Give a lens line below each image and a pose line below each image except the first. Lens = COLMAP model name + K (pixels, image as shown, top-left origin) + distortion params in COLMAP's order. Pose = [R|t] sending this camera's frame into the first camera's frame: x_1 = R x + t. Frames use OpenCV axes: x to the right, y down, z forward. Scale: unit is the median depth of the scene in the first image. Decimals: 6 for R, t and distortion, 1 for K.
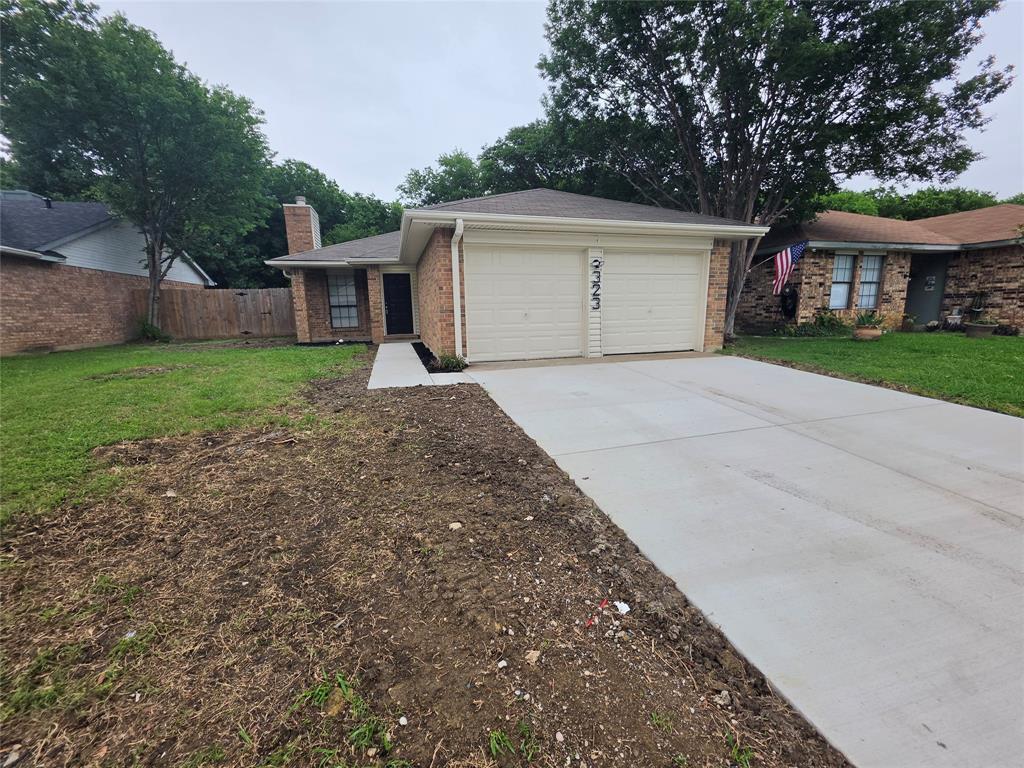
lens RADIAL K [[409.9, 0, 509.6], [0, 409.9, 382.9], [0, 0, 1]] dist [-0.005641, 0.001610]
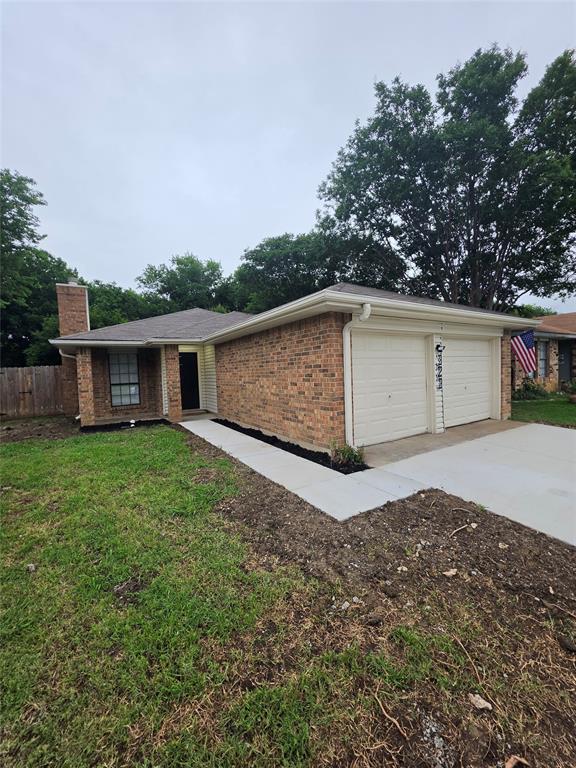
lens RADIAL K [[307.4, 0, 288.2], [0, 307.4, 384.3], [0, 0, 1]] dist [-0.005641, 0.001610]
pose [[0.962080, -0.027443, 0.271382, -0.371366], [0.065562, 0.989024, -0.132411, -0.102065], [-0.264770, 0.145182, 0.953320, 0.301404]]
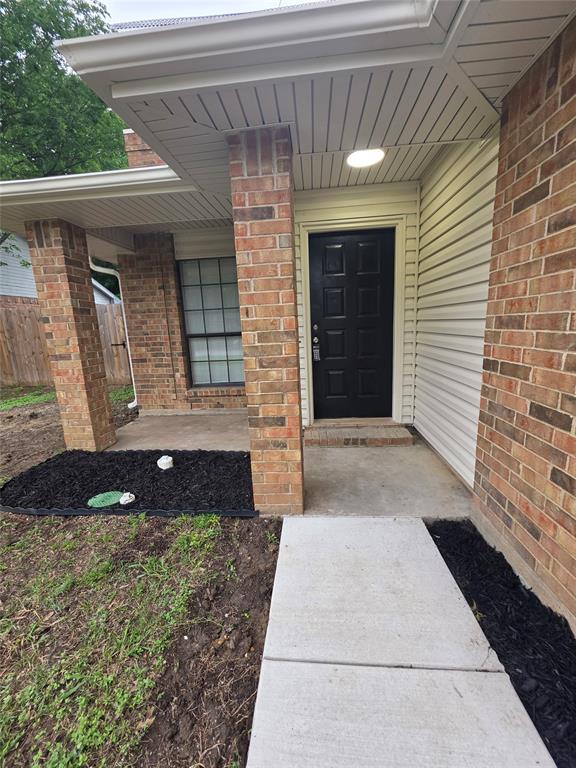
lens RADIAL K [[307.4, 0, 289.3], [0, 307.4, 381.9], [0, 0, 1]] dist [-0.005641, 0.001610]
pose [[0.937758, 0.042678, -0.344658, -0.370726], [-0.036416, 0.999033, 0.024623, -0.247181], [0.345375, -0.010539, 0.938405, 1.204541]]
